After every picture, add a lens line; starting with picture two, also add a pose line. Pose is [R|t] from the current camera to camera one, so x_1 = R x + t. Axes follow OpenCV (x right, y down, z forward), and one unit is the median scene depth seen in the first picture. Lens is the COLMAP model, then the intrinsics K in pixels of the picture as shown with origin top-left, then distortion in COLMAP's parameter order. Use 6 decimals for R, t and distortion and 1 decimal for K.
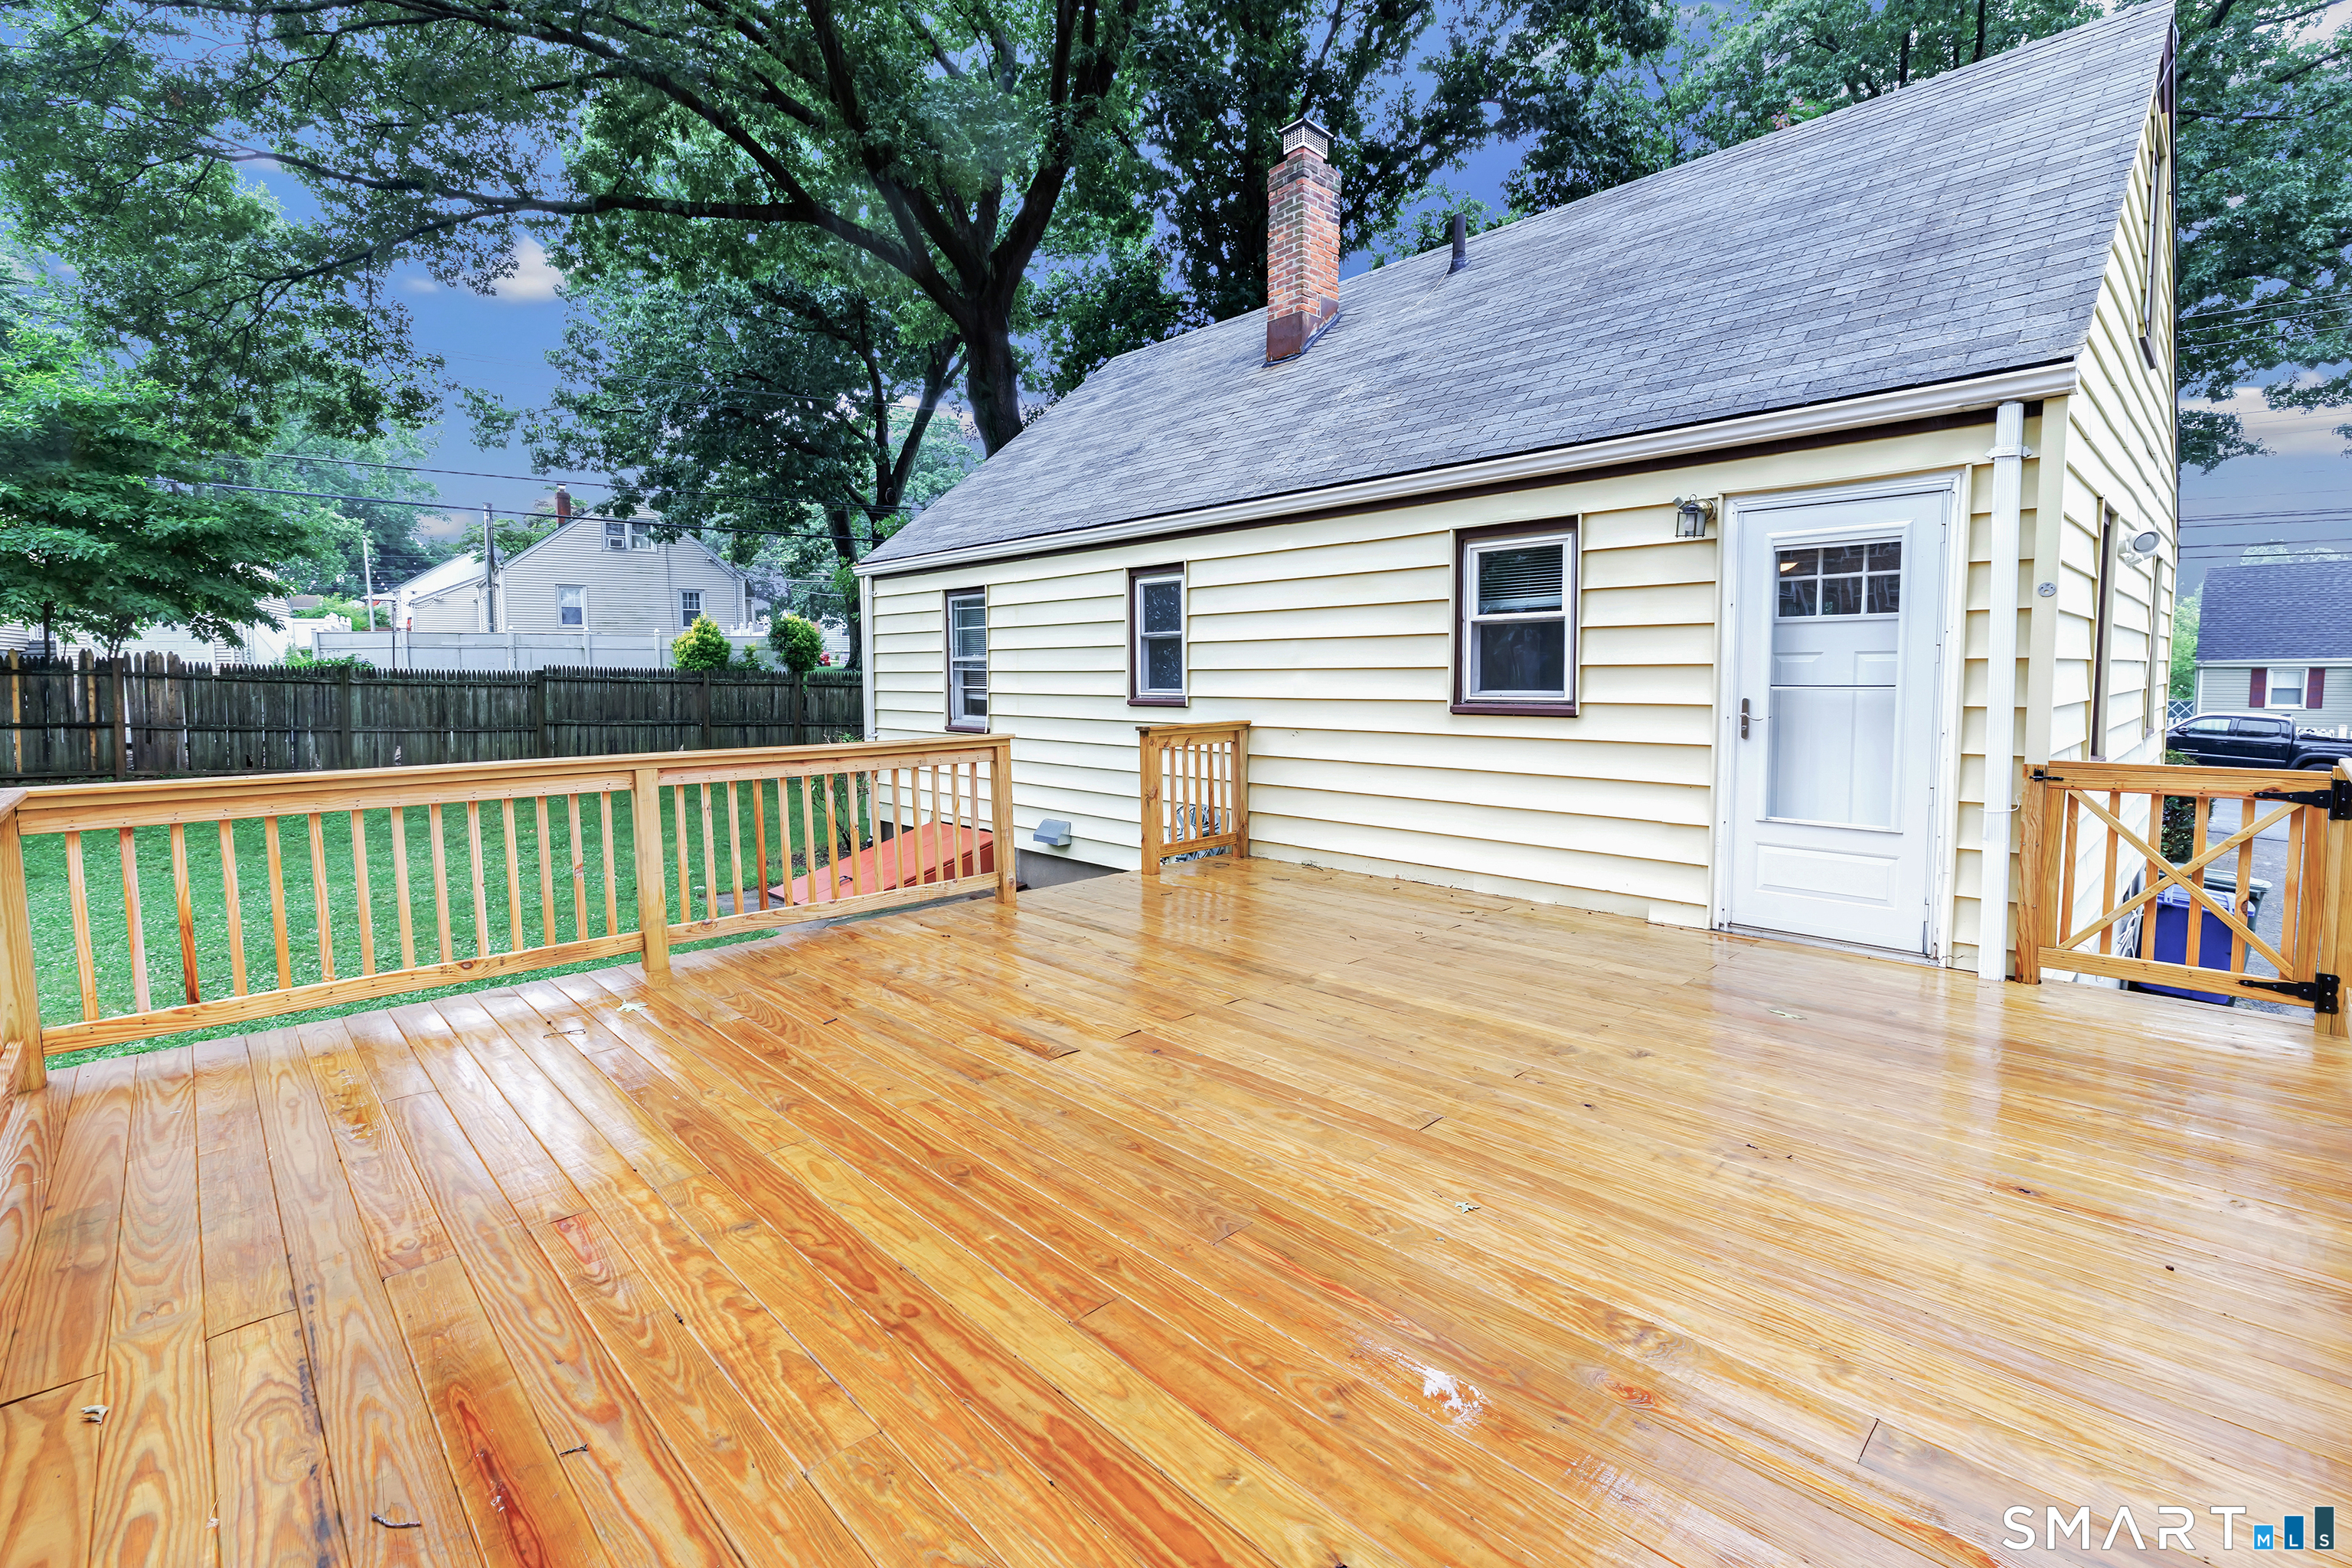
lens RADIAL K [[1047.2, 0, 1179.6], [0, 1047.2, 738.4], [0, 0, 1]] dist [-0.004274, -0.000464]
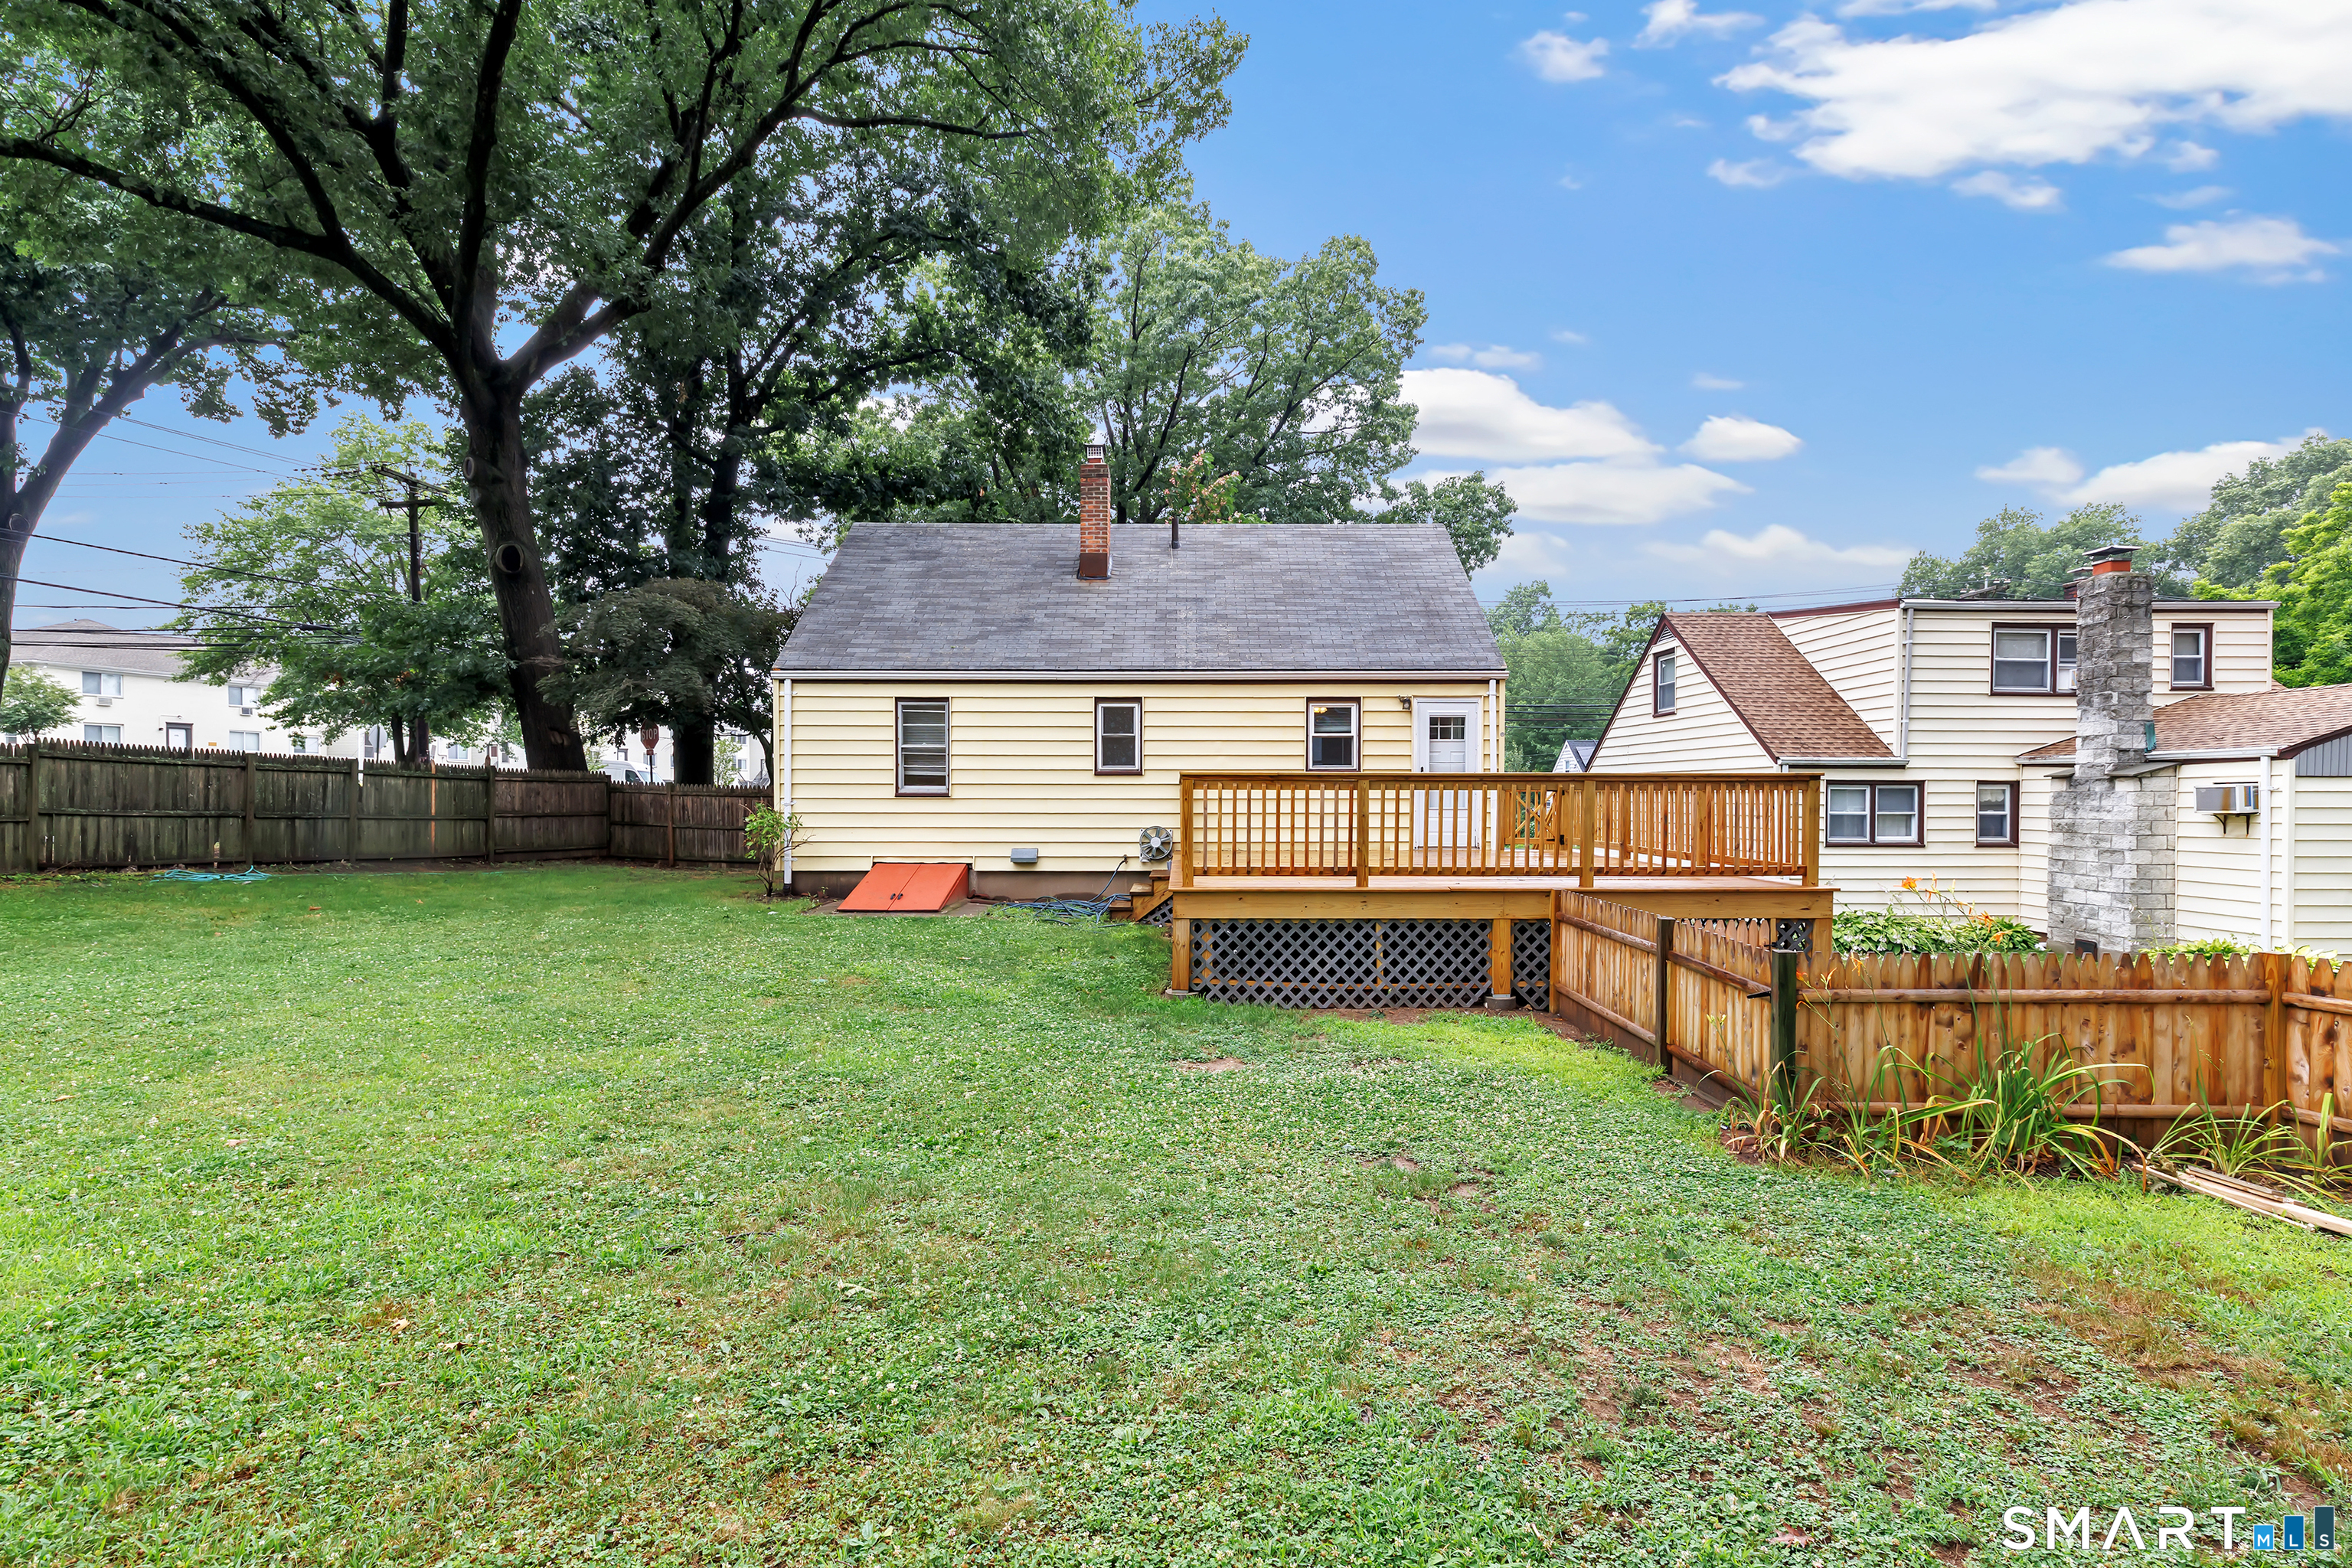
lens RADIAL K [[1084.7, 0, 1176.0], [0, 1084.7, 784.0], [0, 0, 1]] dist [-0.004205, -0.000440]
pose [[0.696243, 0.016361, 0.717619, -1.291045], [0.039603, 0.997342, -0.061161, 0.102847], [-0.716713, 0.071003, 0.693745, -0.363024]]
